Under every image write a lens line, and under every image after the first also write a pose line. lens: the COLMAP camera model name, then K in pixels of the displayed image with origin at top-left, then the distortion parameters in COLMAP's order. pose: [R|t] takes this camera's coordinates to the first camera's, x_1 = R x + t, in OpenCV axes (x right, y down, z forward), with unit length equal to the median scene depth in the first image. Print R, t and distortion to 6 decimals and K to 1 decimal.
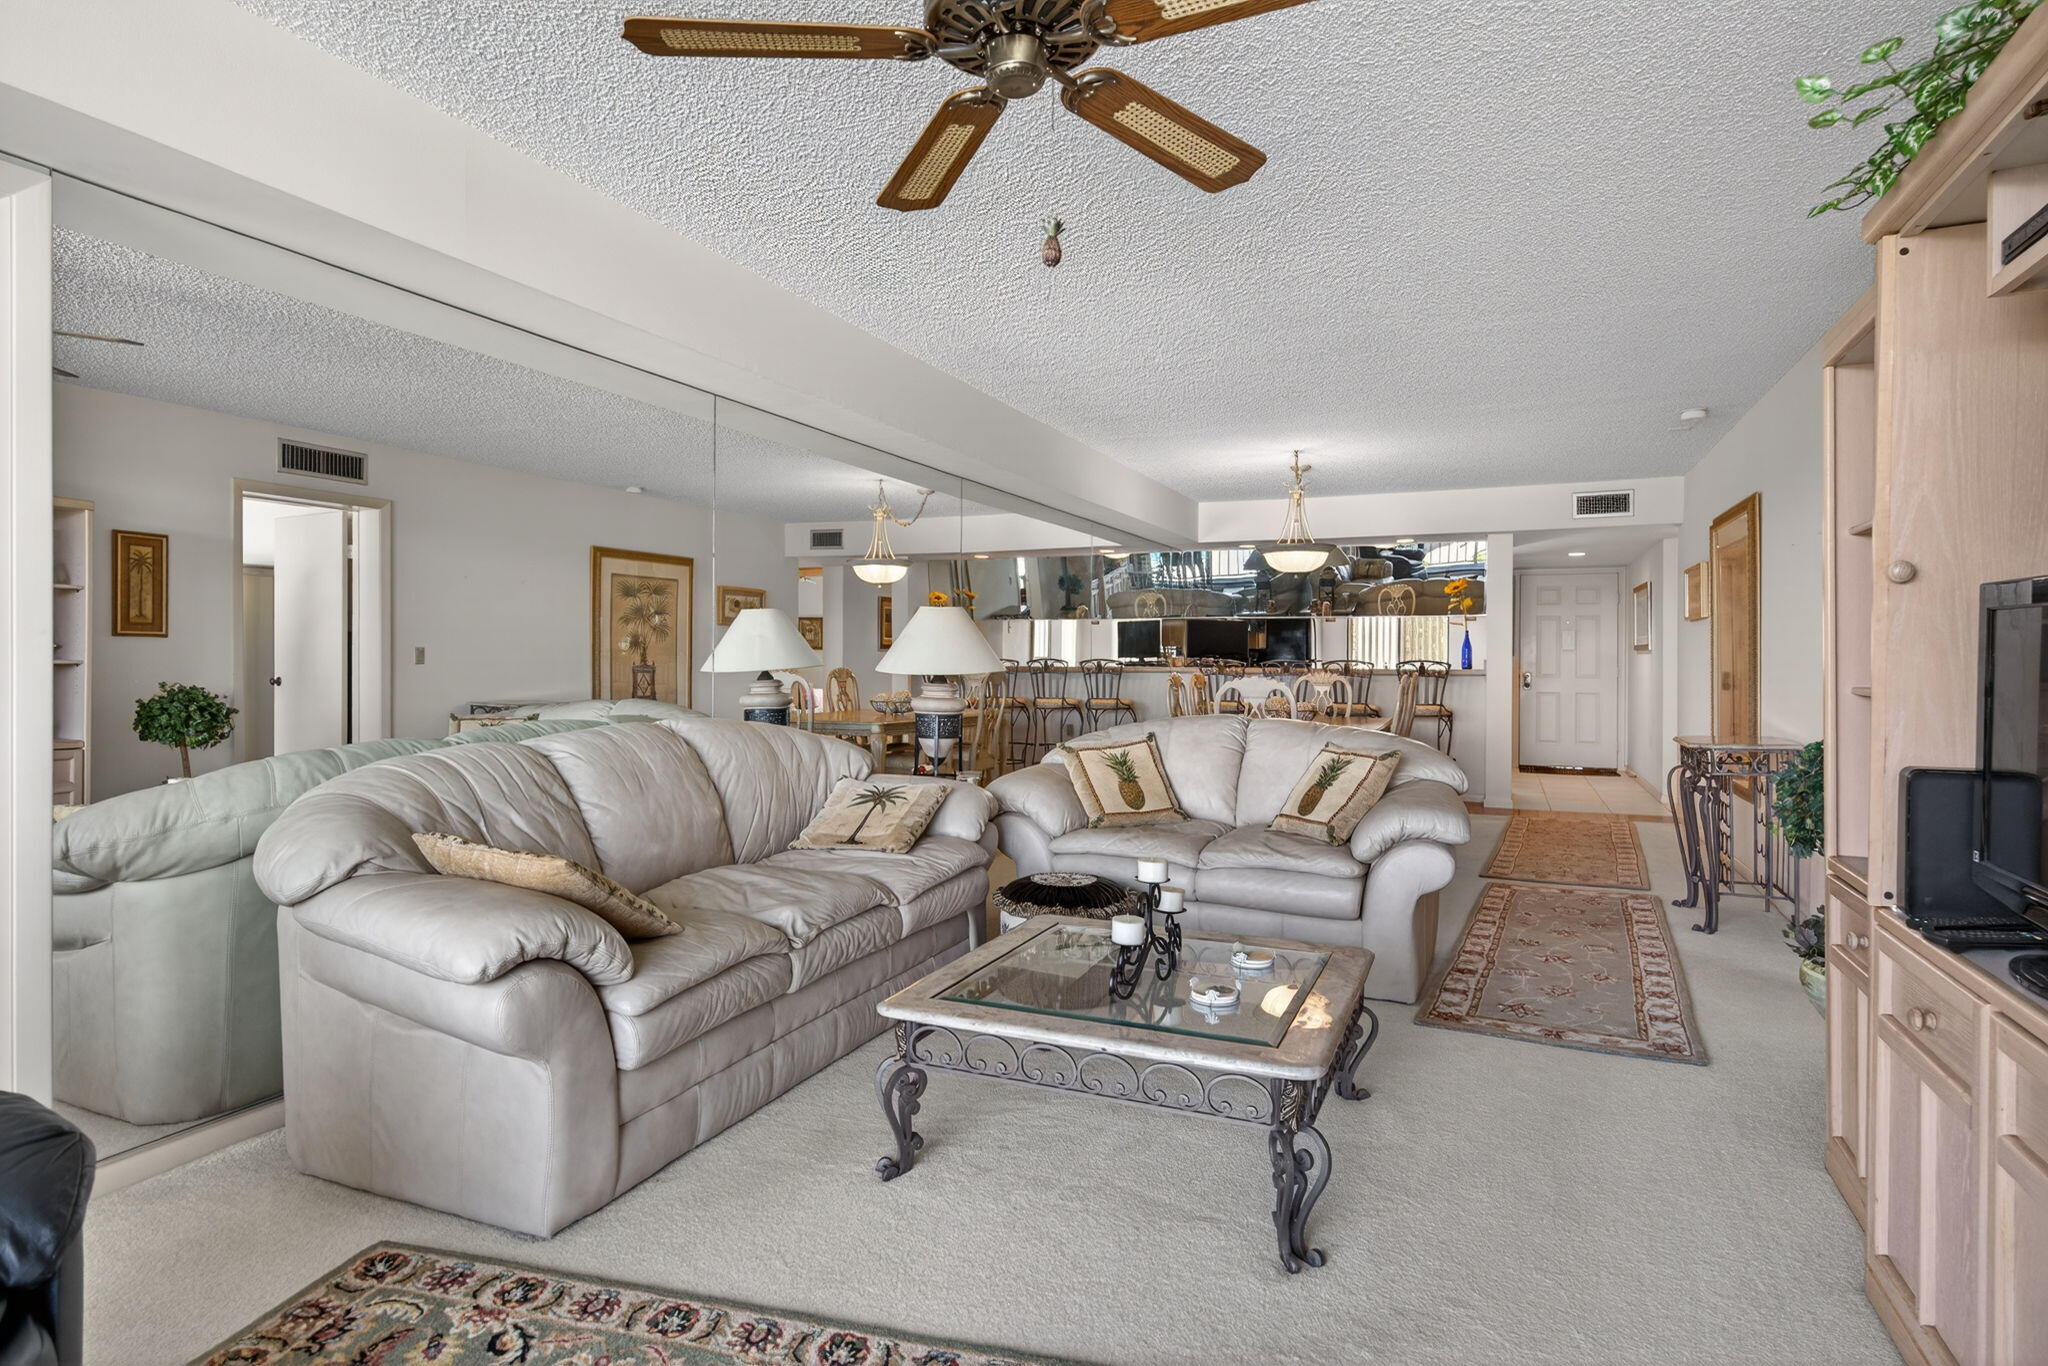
lens RADIAL K [[1159.5, 0, 1024.0], [0, 1159.5, 683.0], [0, 0, 1]] dist [0.003451, 0.001948]
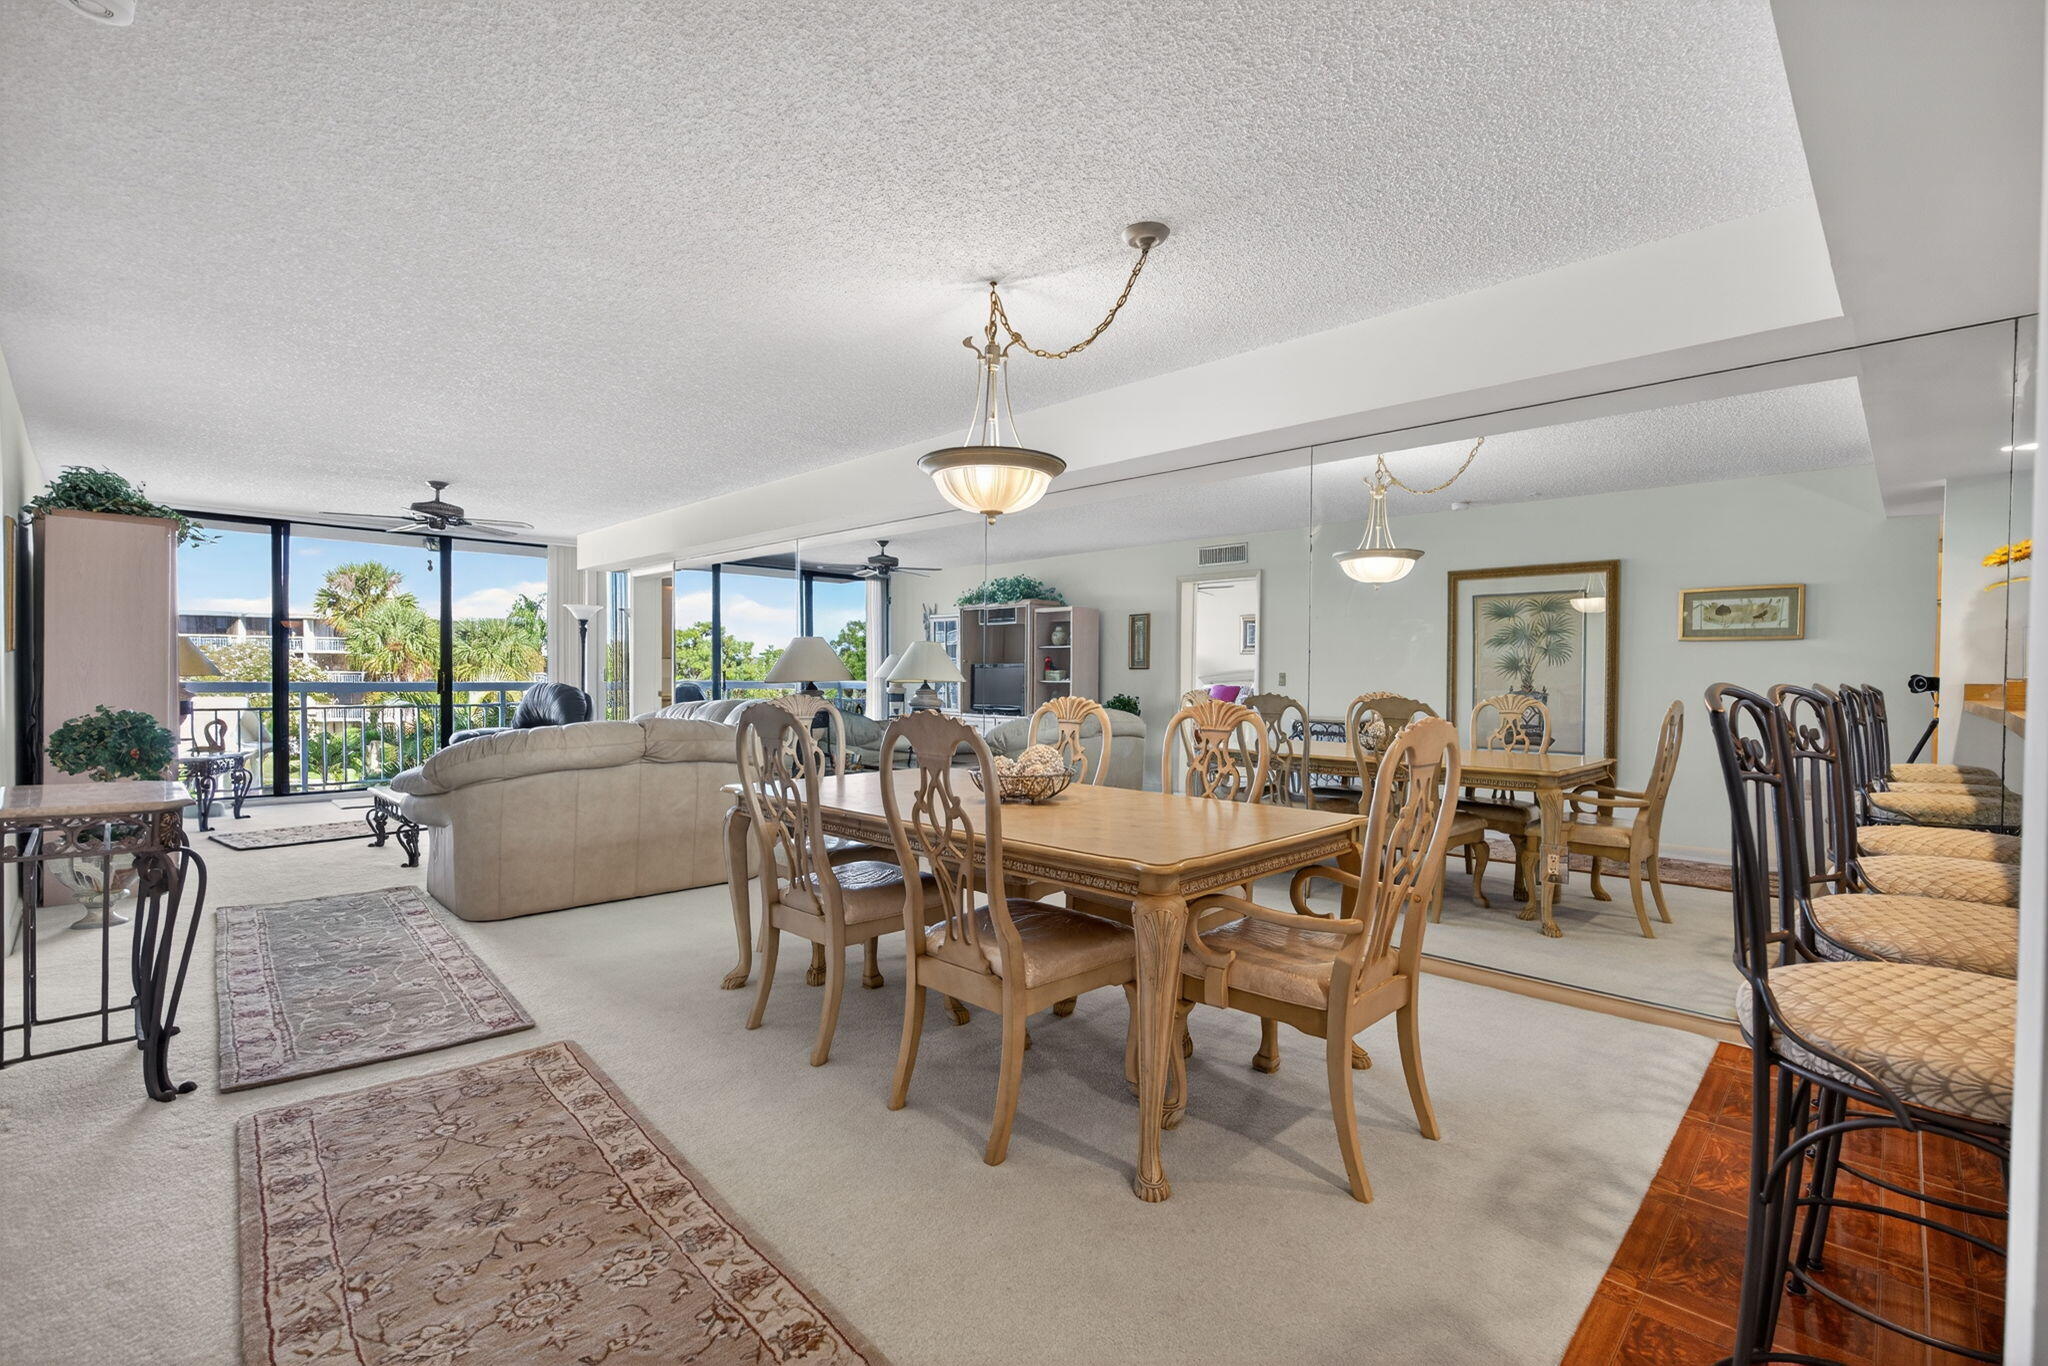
lens RADIAL K [[901.0, 0, 1030.1], [0, 901.0, 682.8], [0, 0, 1]] dist [0.000527, 0.000783]
pose [[-0.367312, 0.004687, -0.930086, 1.208407], [-0.031600, 0.999347, 0.017516, -0.053590], [0.929561, 0.035825, -0.366924, 2.277469]]
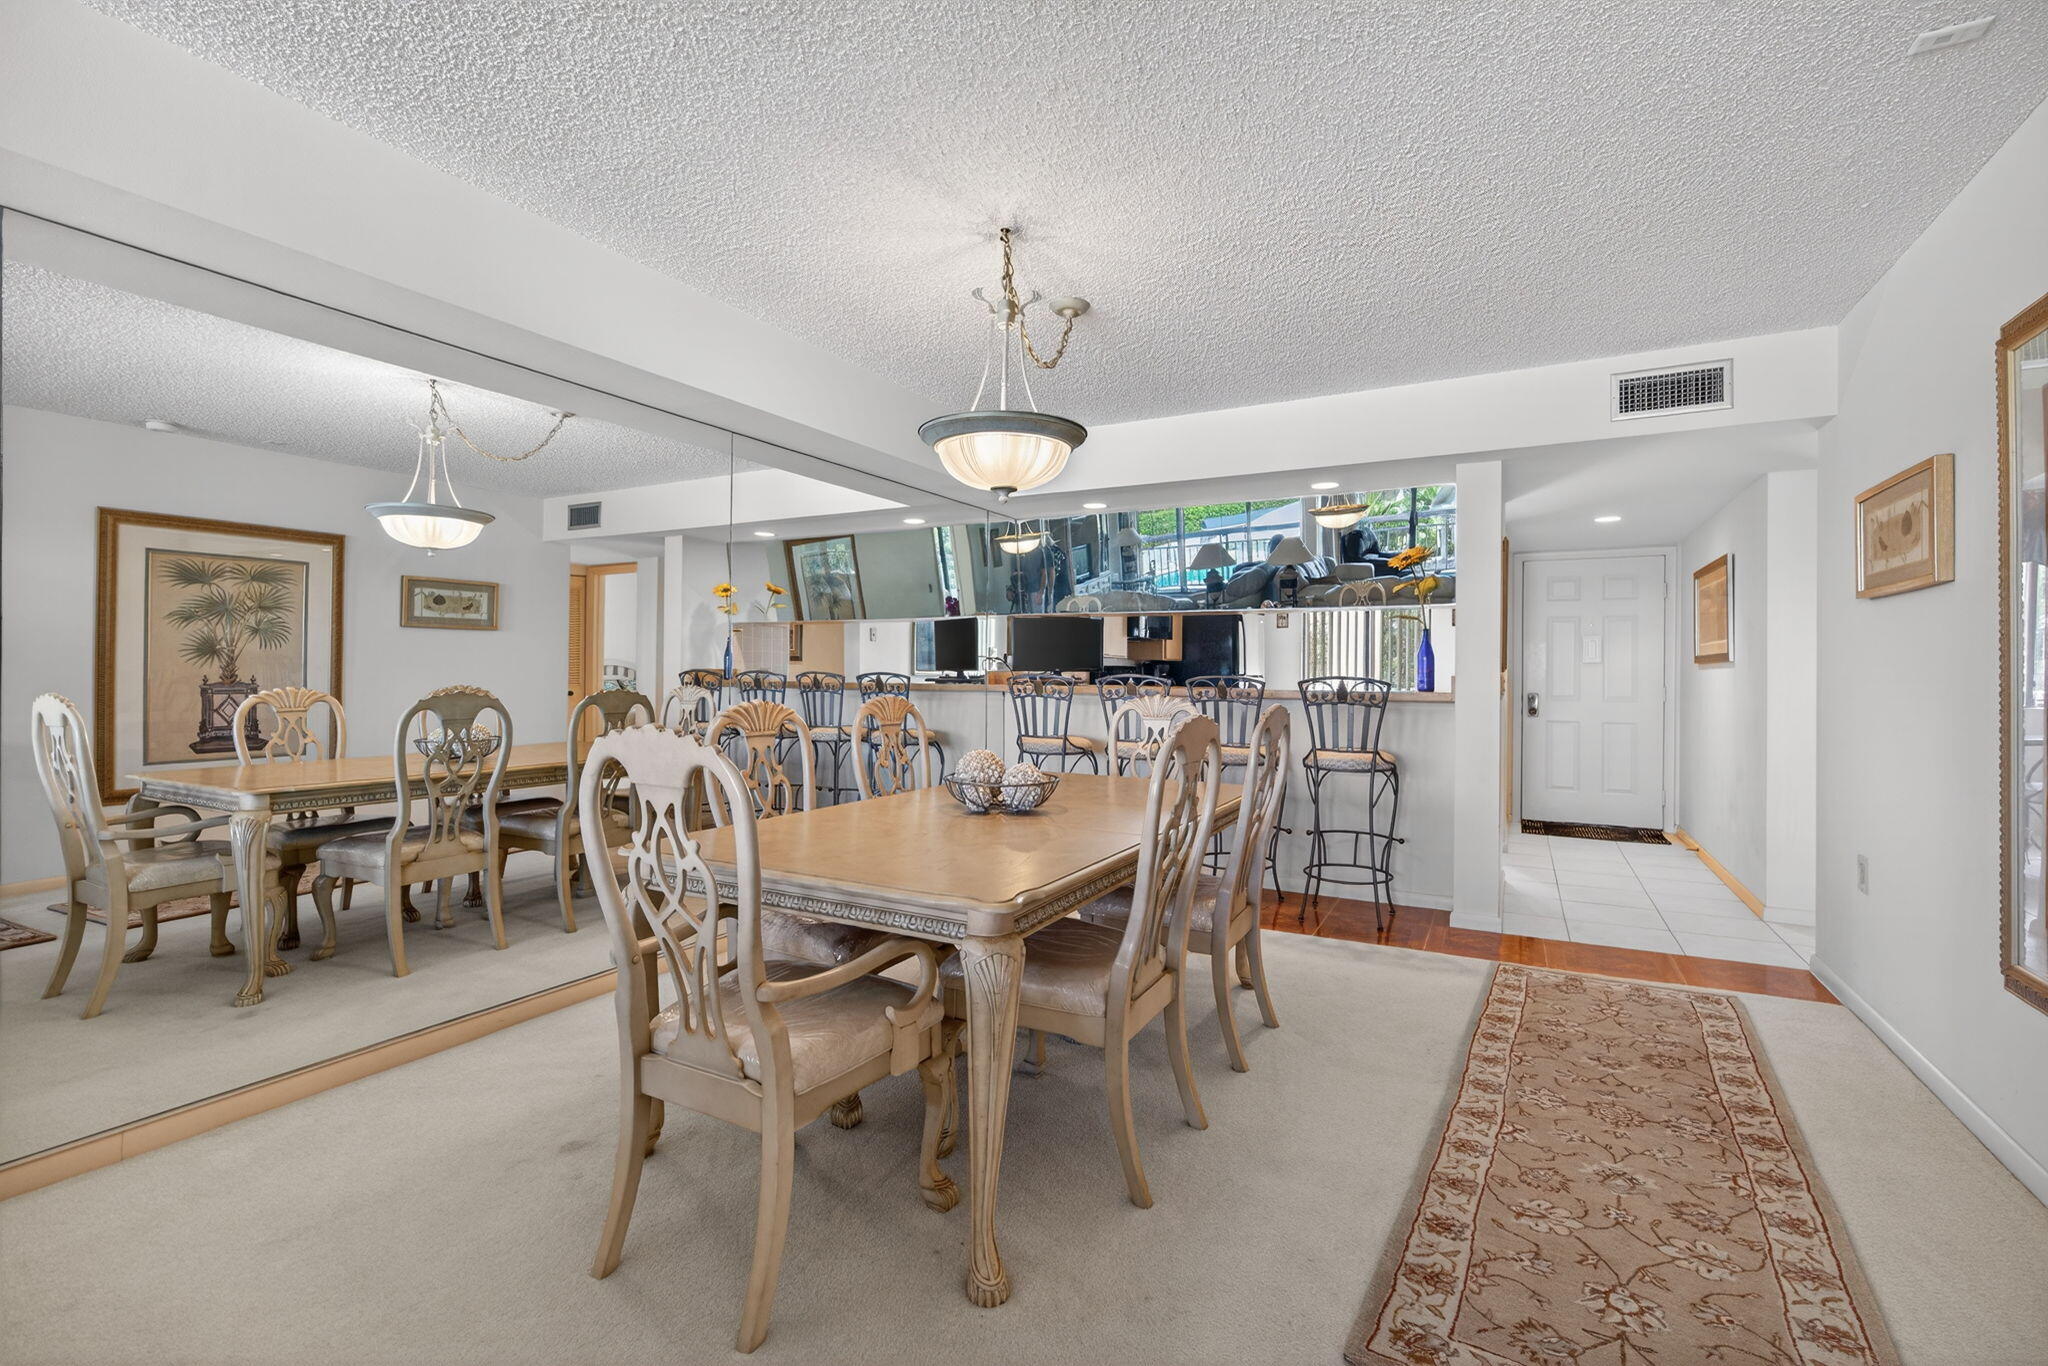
lens RADIAL K [[919.0, 0, 1024.0], [0, 919.0, 683.0], [0, 0, 1]] dist [-0.004721, -0.000222]
pose [[0.994446, 0.004234, -0.105160, 0.559151], [-0.004888, 0.999970, -0.005969, -0.031448], [0.105131, 0.006450, 0.994437, 1.245420]]
